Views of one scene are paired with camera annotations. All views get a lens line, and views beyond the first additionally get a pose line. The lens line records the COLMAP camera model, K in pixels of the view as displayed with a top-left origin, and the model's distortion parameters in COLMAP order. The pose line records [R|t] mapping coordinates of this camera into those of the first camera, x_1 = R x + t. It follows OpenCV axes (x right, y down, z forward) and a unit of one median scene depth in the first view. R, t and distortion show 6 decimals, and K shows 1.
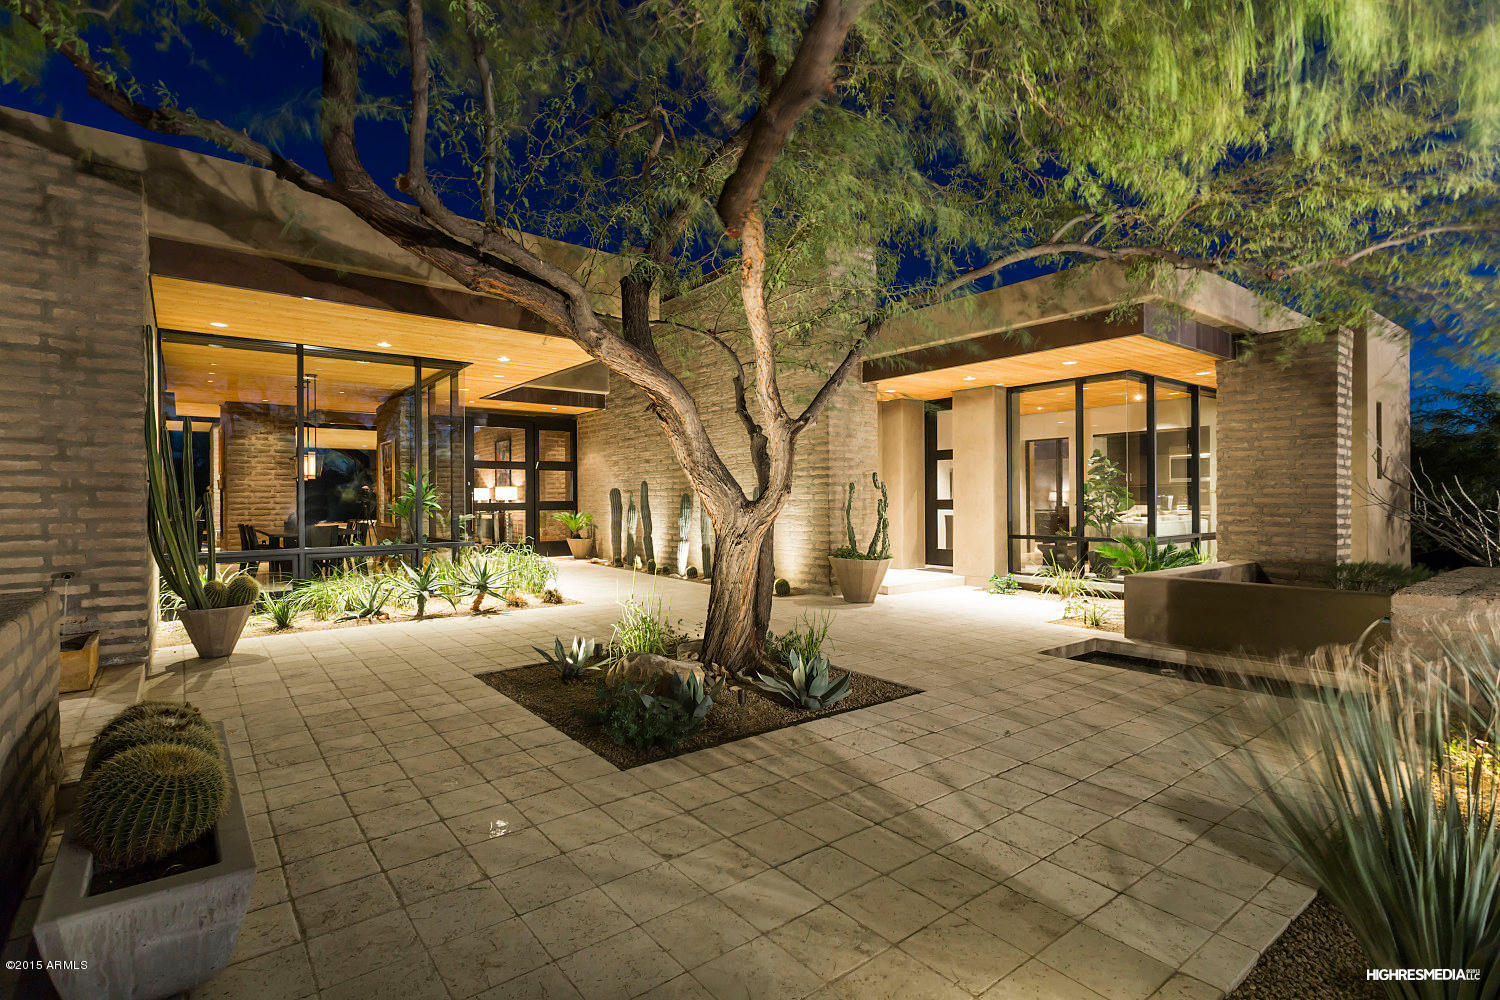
lens RADIAL K [[712.8, 0, 750.0], [0, 712.8, 500.0], [0, 0, 1]] dist [0.000176, 0.000099]
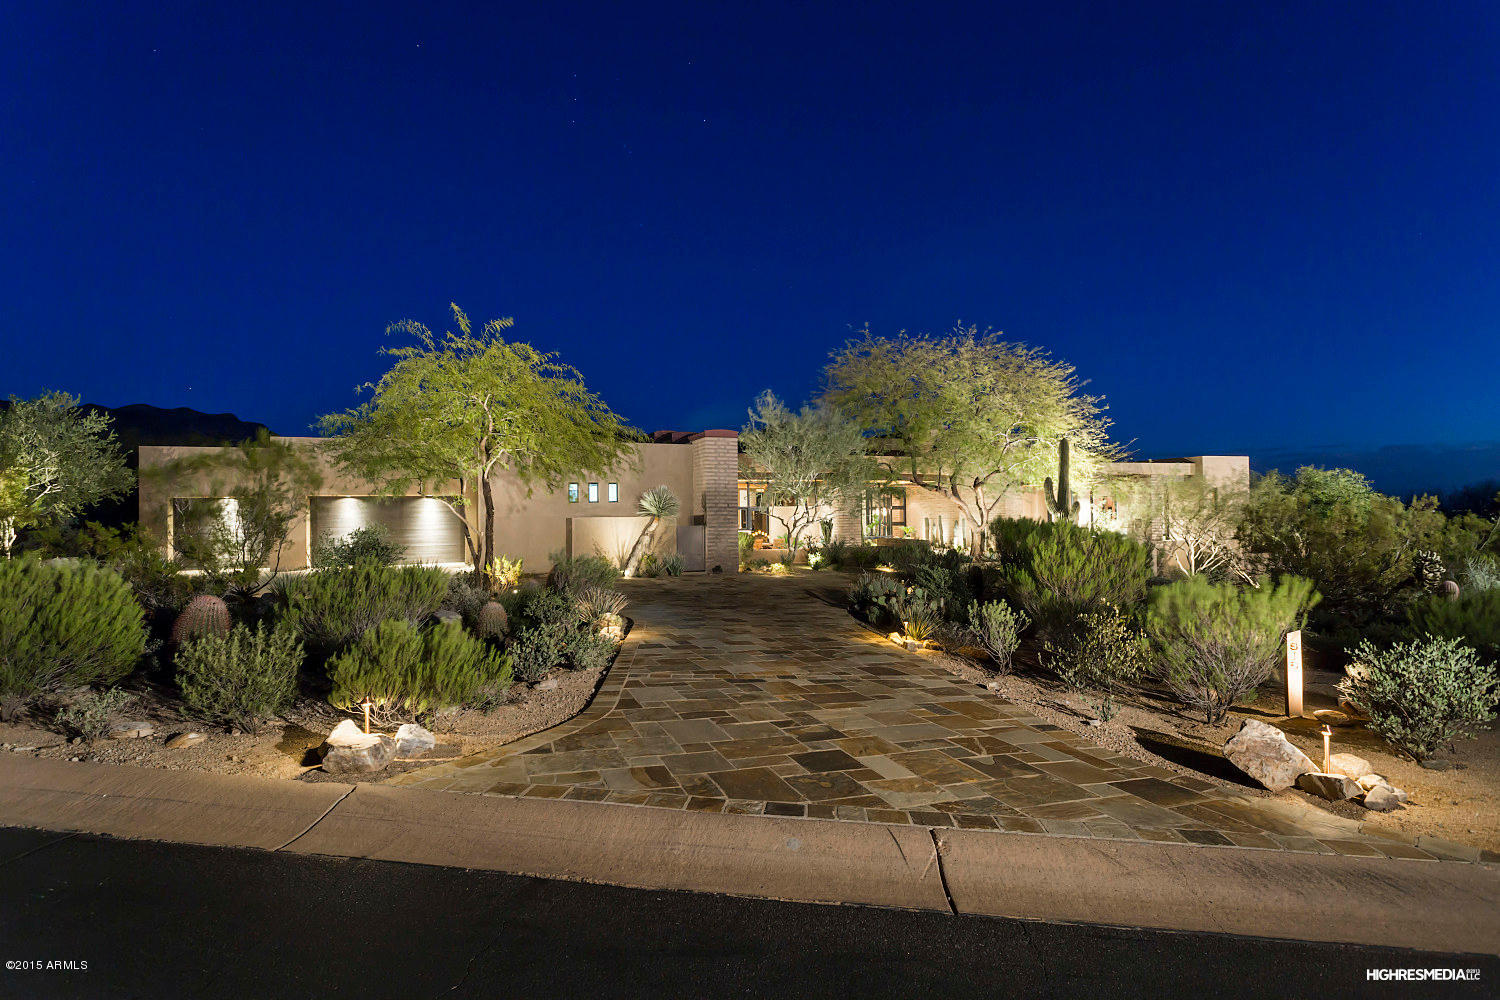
lens RADIAL K [[712.8, 0, 750.0], [0, 712.8, 500.0], [0, 0, 1]] dist [0.000176, 0.000099]
pose [[0.951978, -0.012354, -0.305917, -0.000820], [0.007938, 0.999846, -0.015674, -0.090067], [0.306064, 0.012493, 0.951929, -3.496202]]
